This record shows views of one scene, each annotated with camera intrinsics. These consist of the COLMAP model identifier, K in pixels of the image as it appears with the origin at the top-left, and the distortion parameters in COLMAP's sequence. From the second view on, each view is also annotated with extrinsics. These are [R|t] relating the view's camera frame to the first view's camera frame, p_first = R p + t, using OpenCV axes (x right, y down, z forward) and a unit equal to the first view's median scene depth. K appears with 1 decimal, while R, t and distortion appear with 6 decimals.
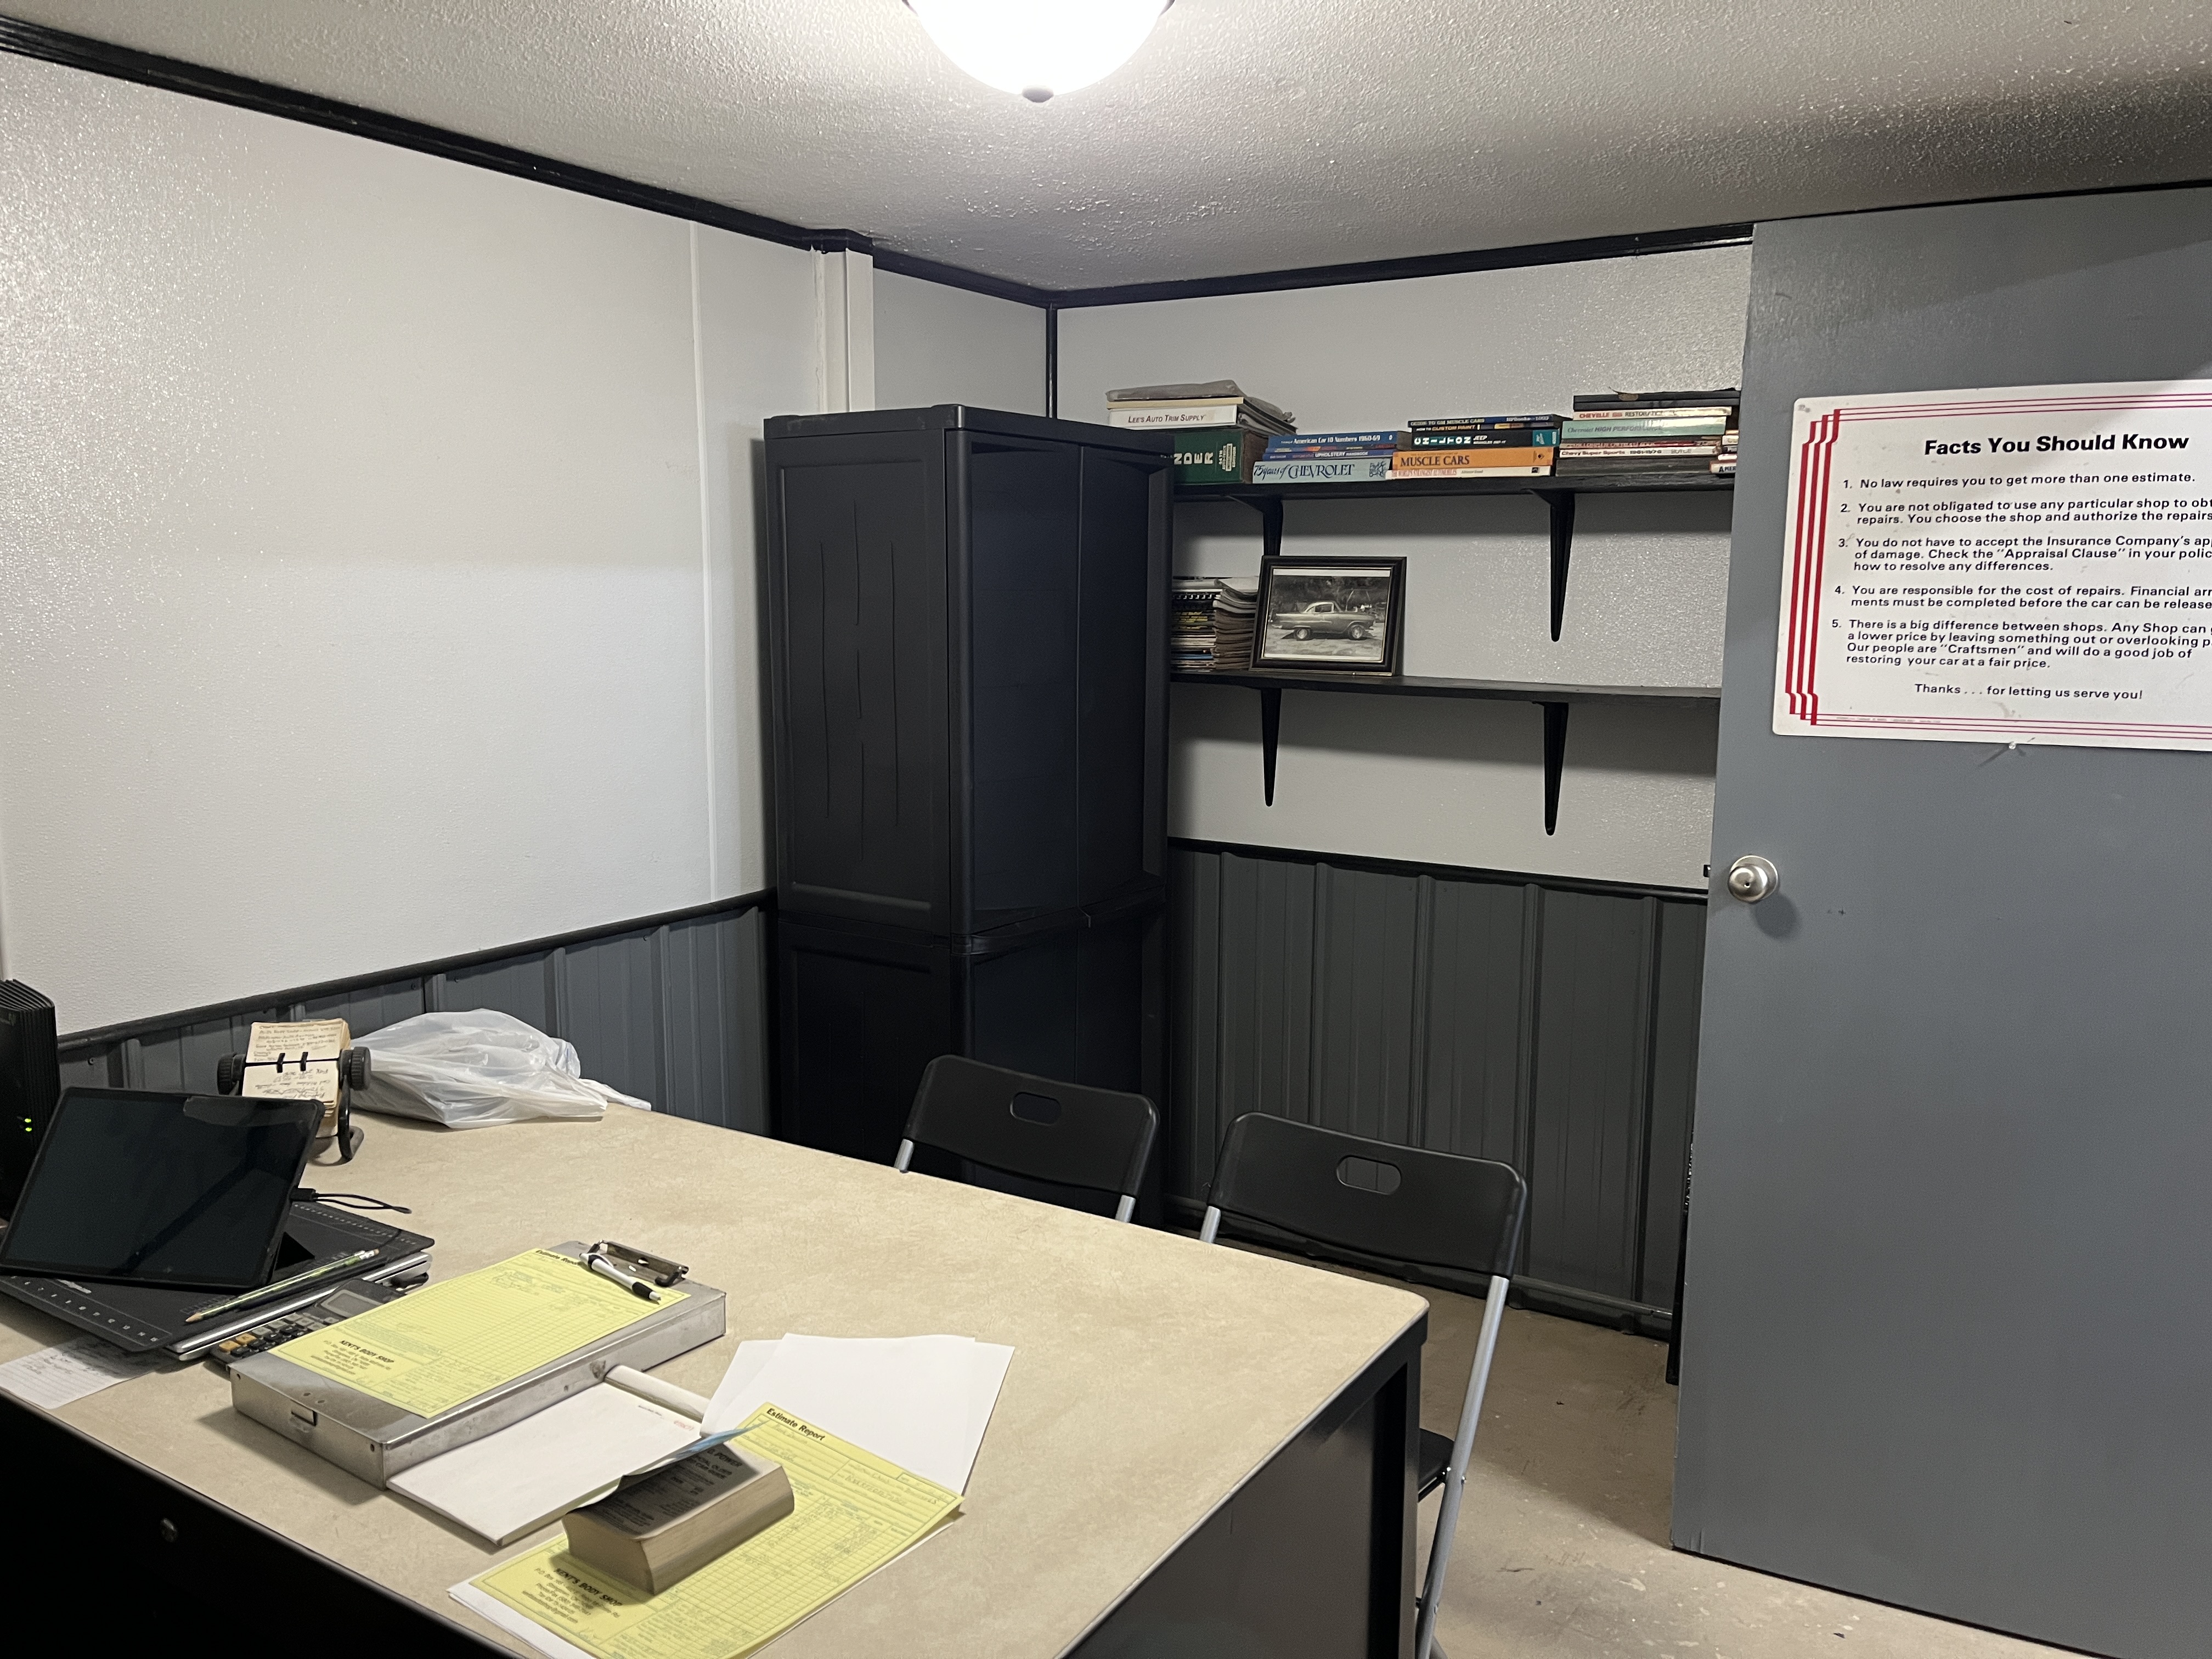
lens RADIAL K [[1676.0, 0, 1113.3], [0, 1676.0, 828.0], [0, 0, 1]] dist [0.046037, -0.044256]
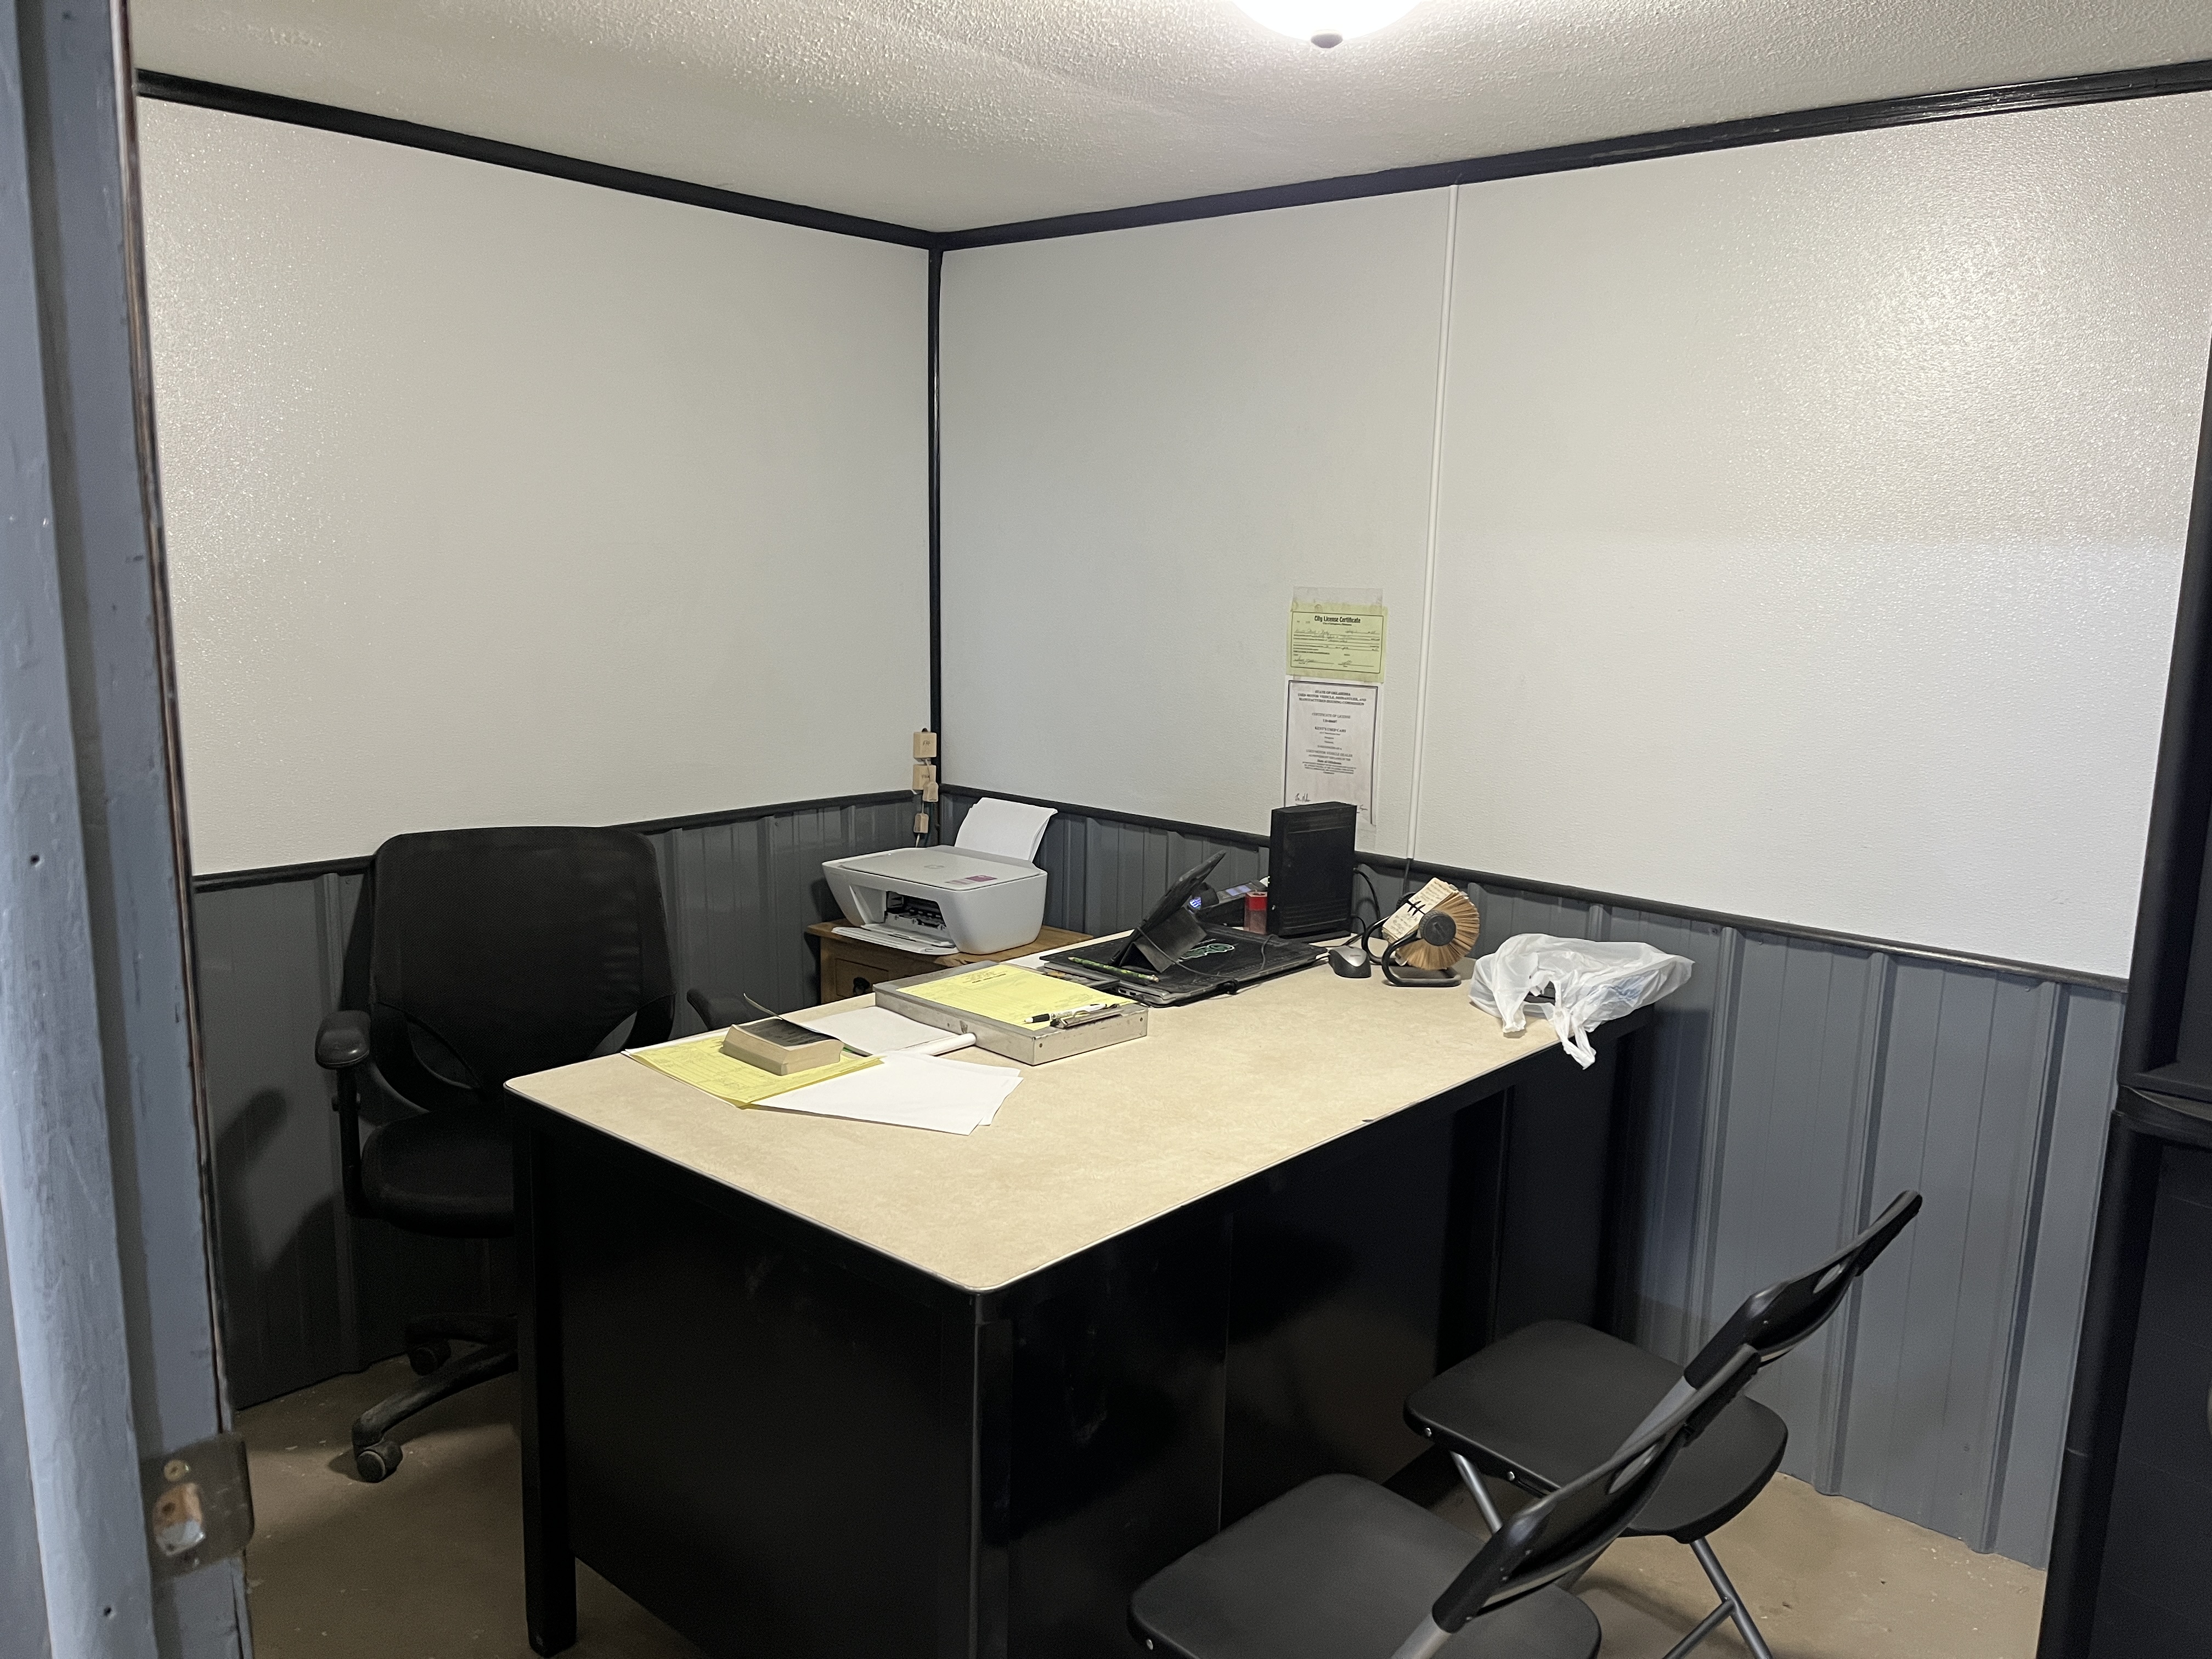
lens RADIAL K [[1676.0, 0, 1112.4], [0, 1676.0, 835.7], [0, 0, 1]] dist [0.046037, -0.044256]
pose [[-0.145719, 0.154303, -0.977219, 1.070412], [-0.176106, 0.967942, 0.179098, -0.143914], [0.973526, 0.198192, -0.113873, 1.157215]]
